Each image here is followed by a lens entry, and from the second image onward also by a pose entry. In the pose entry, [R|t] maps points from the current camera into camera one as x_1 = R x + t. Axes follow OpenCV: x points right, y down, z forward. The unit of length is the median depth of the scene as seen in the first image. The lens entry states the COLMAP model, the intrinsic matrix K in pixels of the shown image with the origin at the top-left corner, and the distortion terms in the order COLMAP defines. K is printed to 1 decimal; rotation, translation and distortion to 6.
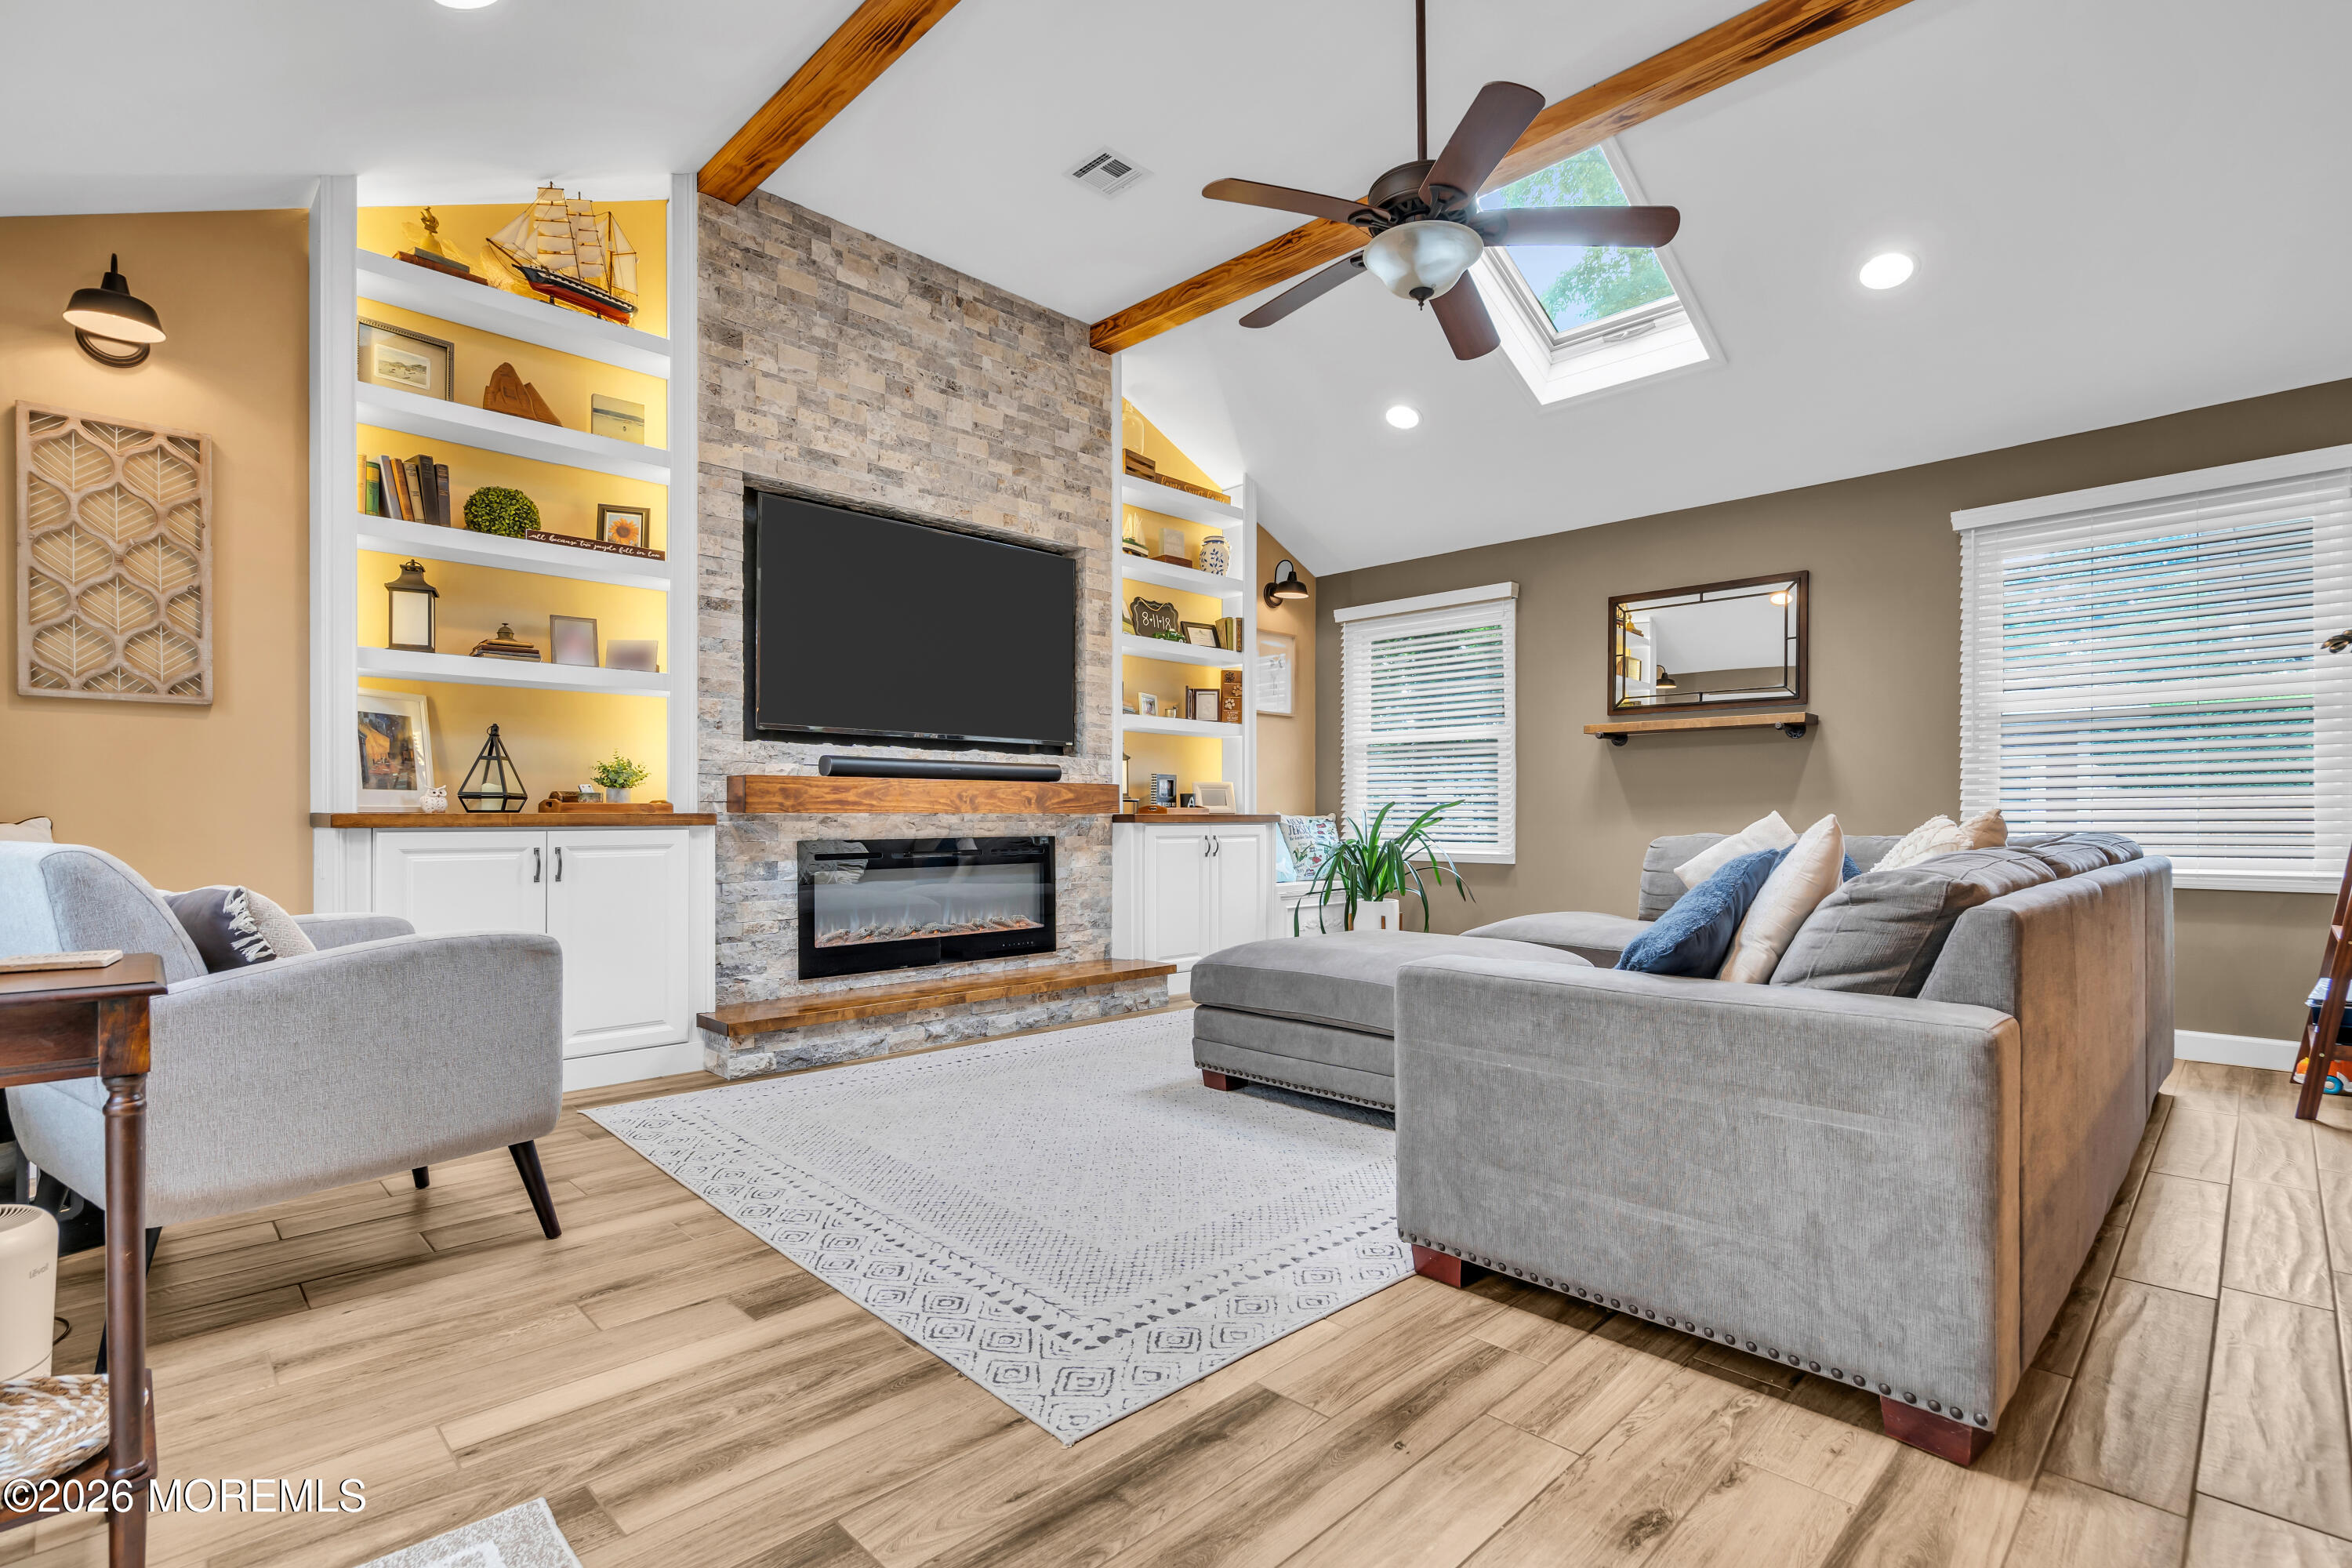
lens RADIAL K [[1106.4, 0, 1164.2], [0, 1106.4, 791.0], [0, 0, 1]] dist [0.001595, 0.000567]
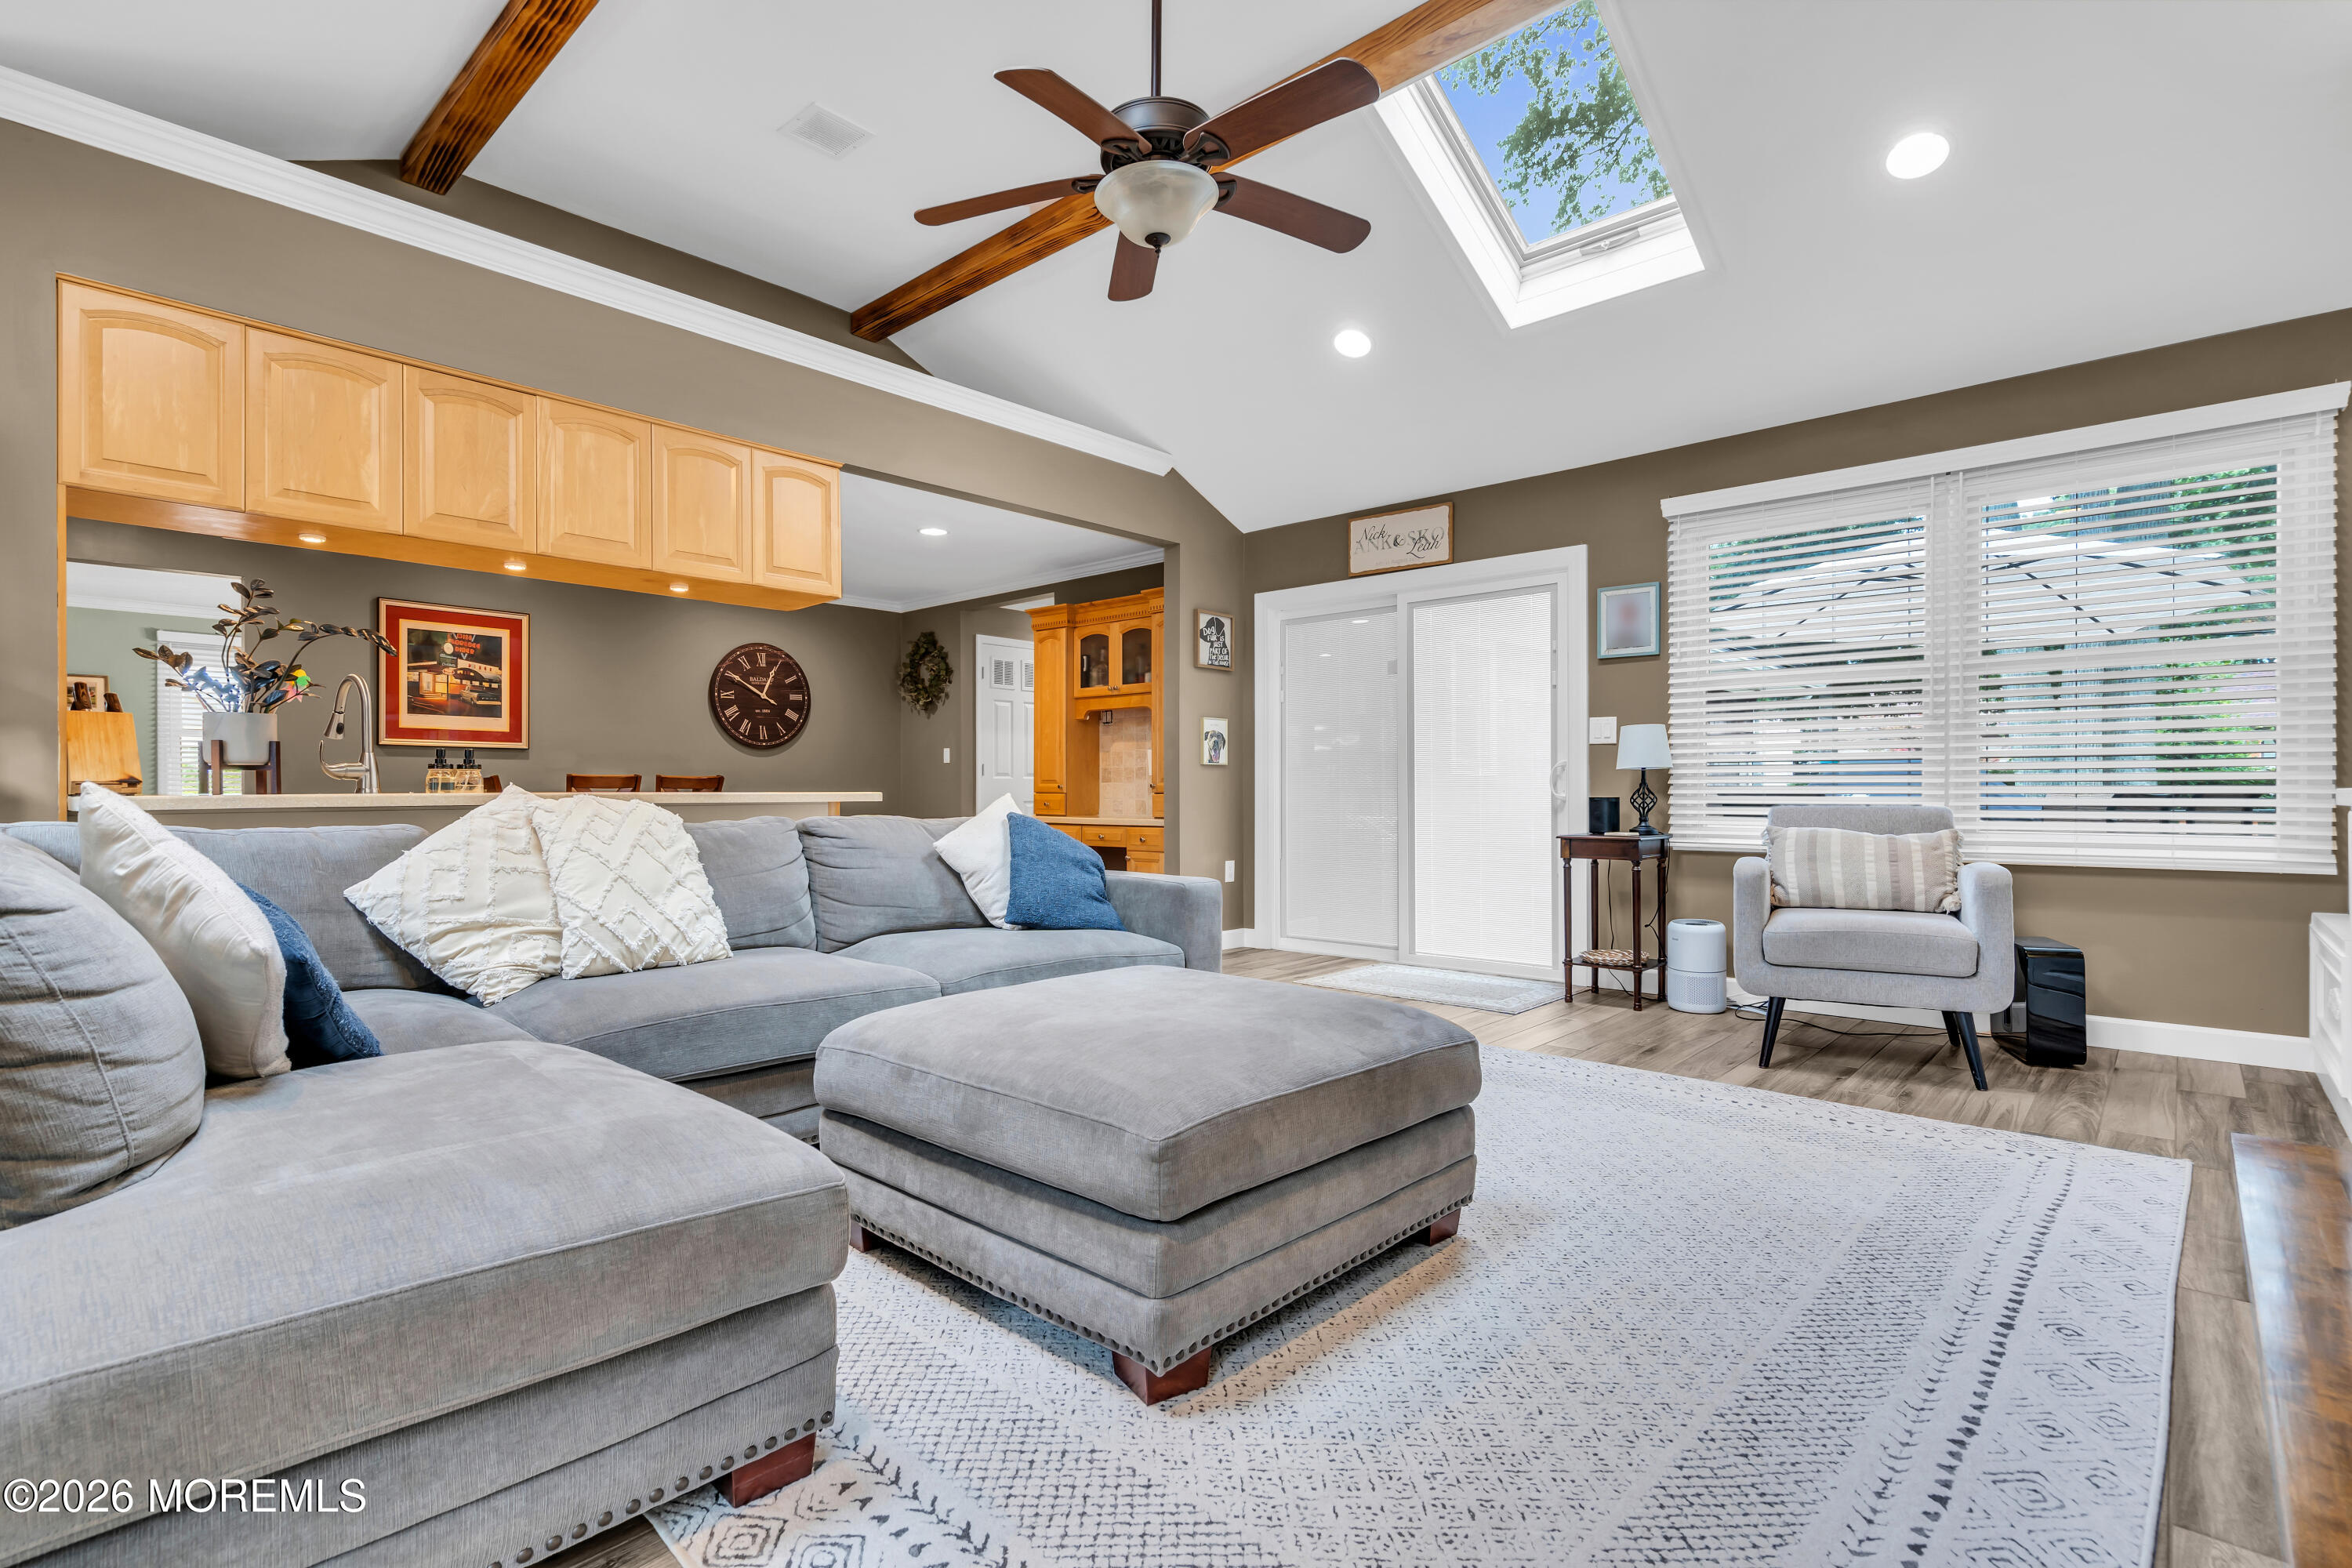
lens RADIAL K [[1106.4, 0, 1164.2], [0, 1106.4, 791.0], [0, 0, 1]] dist [0.001595, 0.000567]
pose [[-0.998406, 0.002793, -0.056376, 0.169996], [0.004059, 0.999742, -0.022358, 0.024978], [0.056299, -0.022551, -0.998159, 1.189092]]
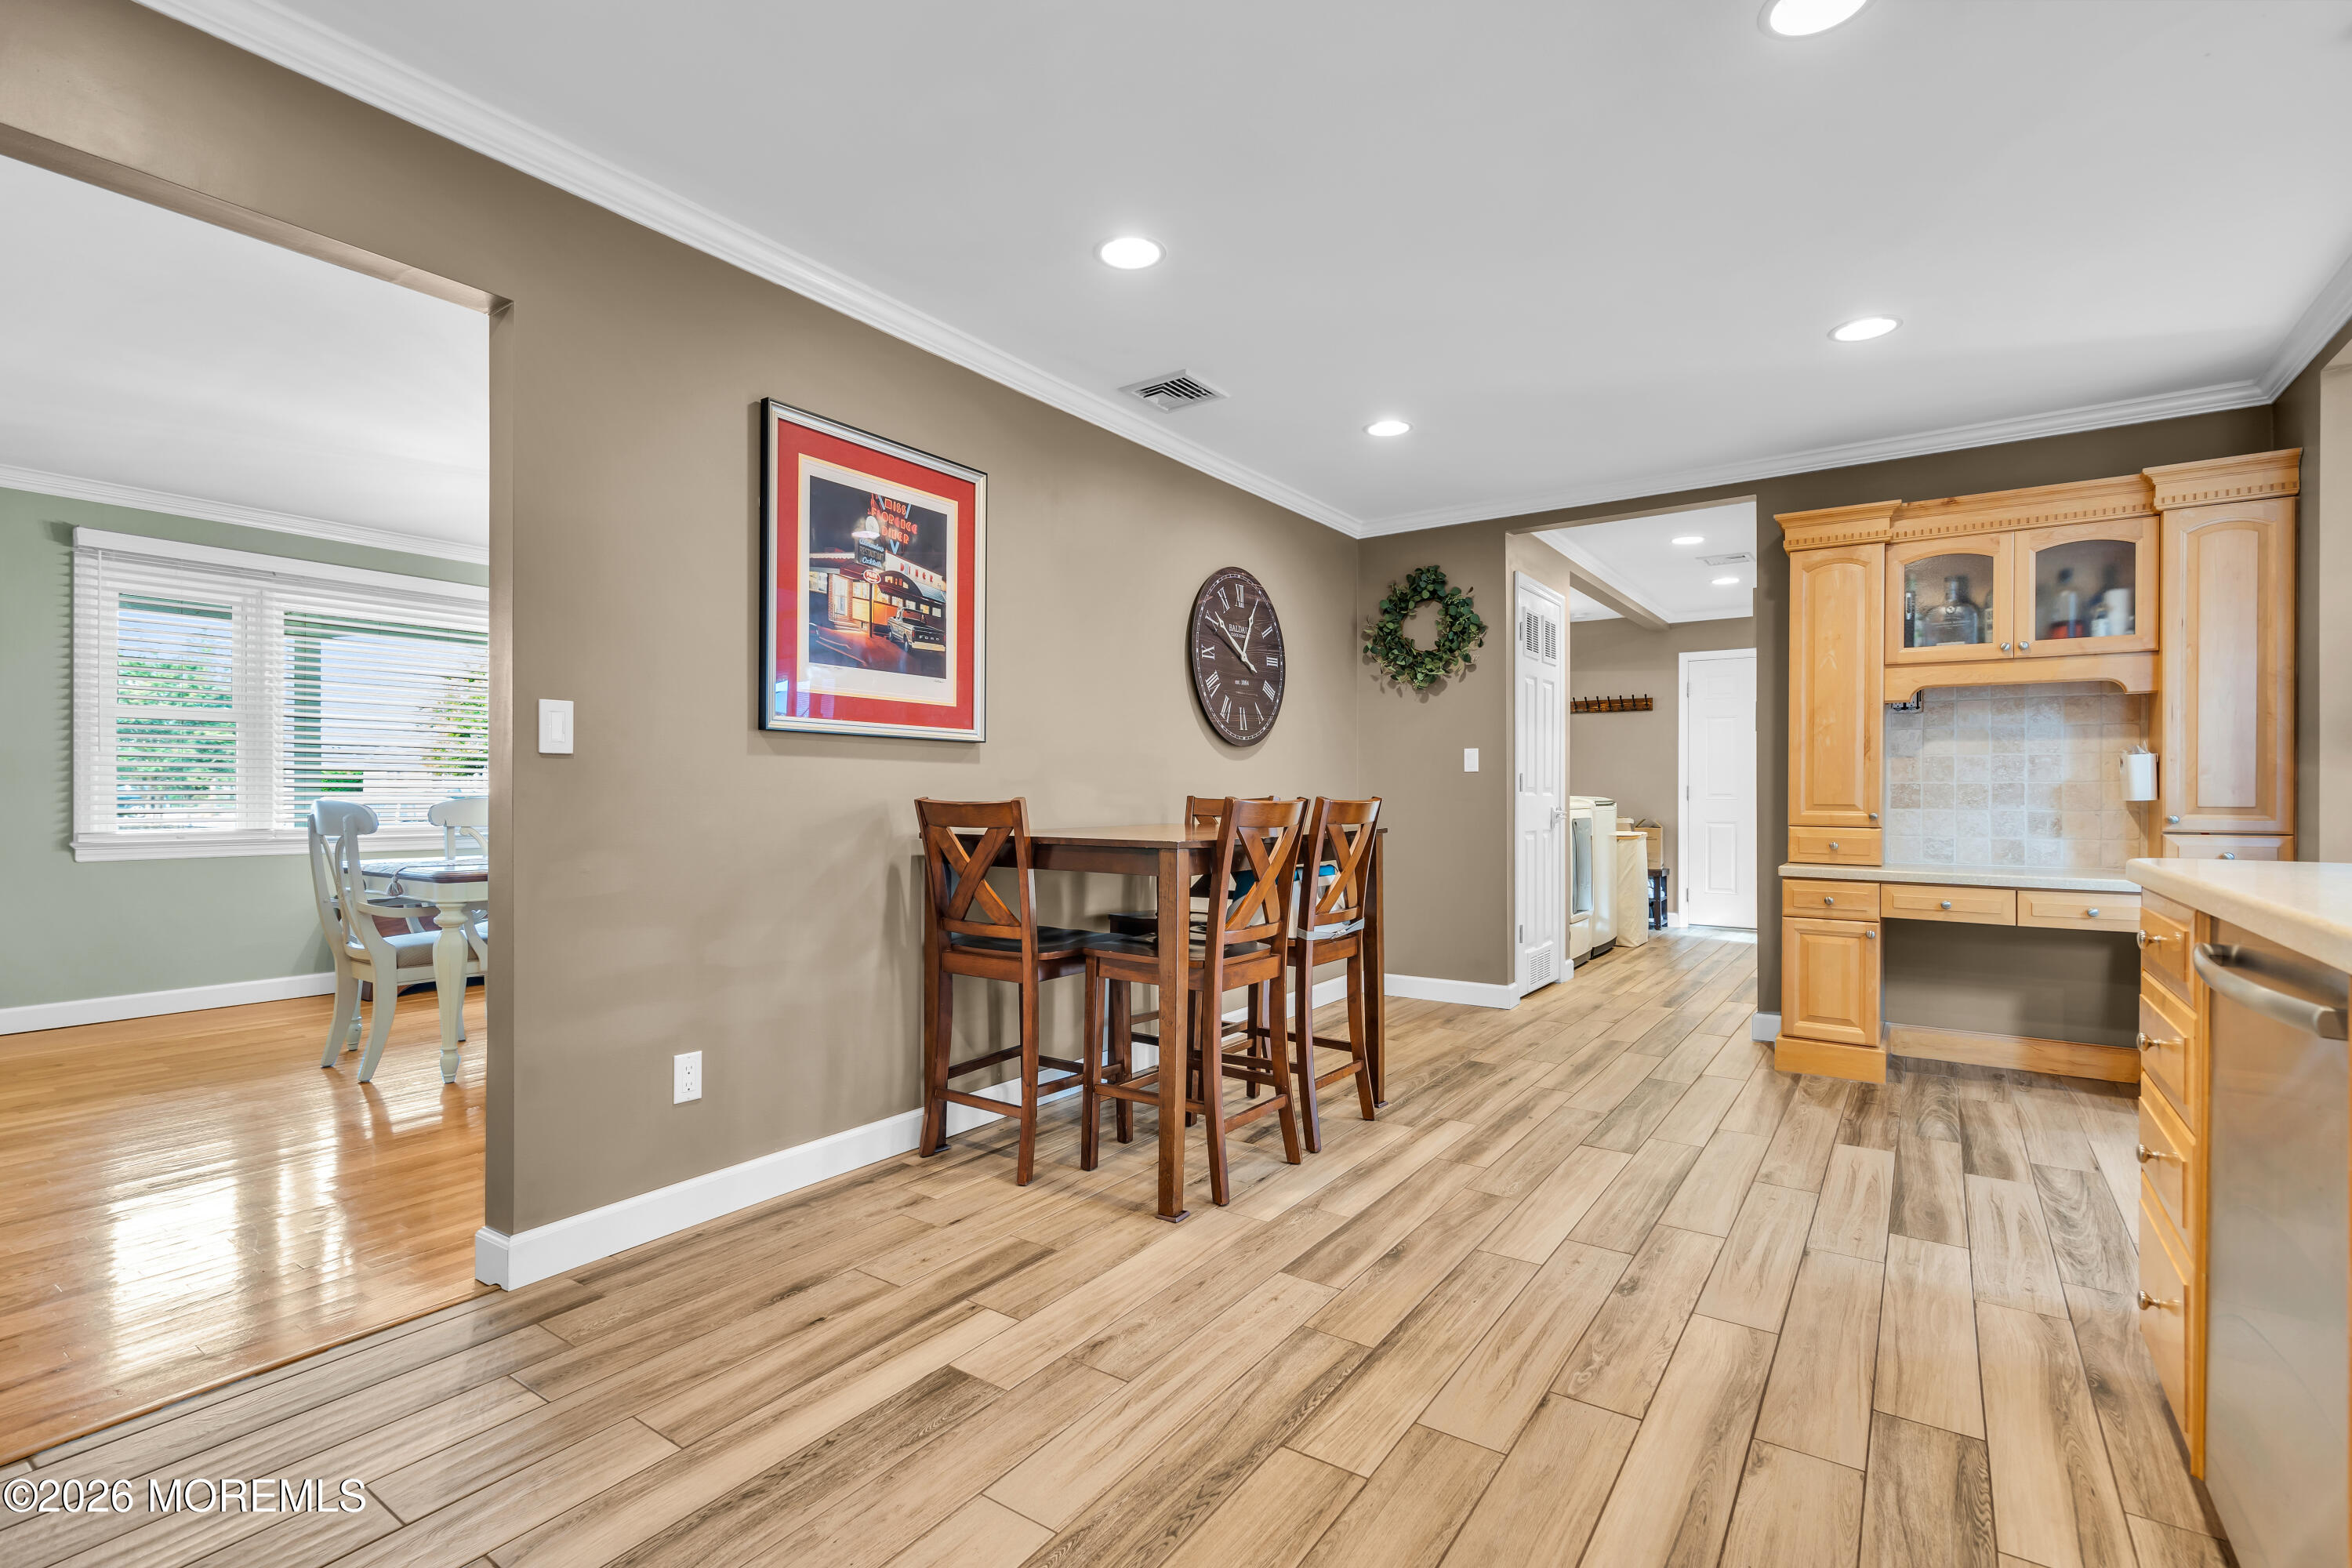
lens RADIAL K [[1068.1, 0, 1156.1], [0, 1068.1, 793.6], [0, 0, 1]] dist [-0.001555, 0.000208]
pose [[-0.986578, -0.001531, -0.163281, 0.877705], [0.001972, 0.999771, -0.021291, -0.014312], [0.163276, -0.021327, -0.986350, 0.454068]]
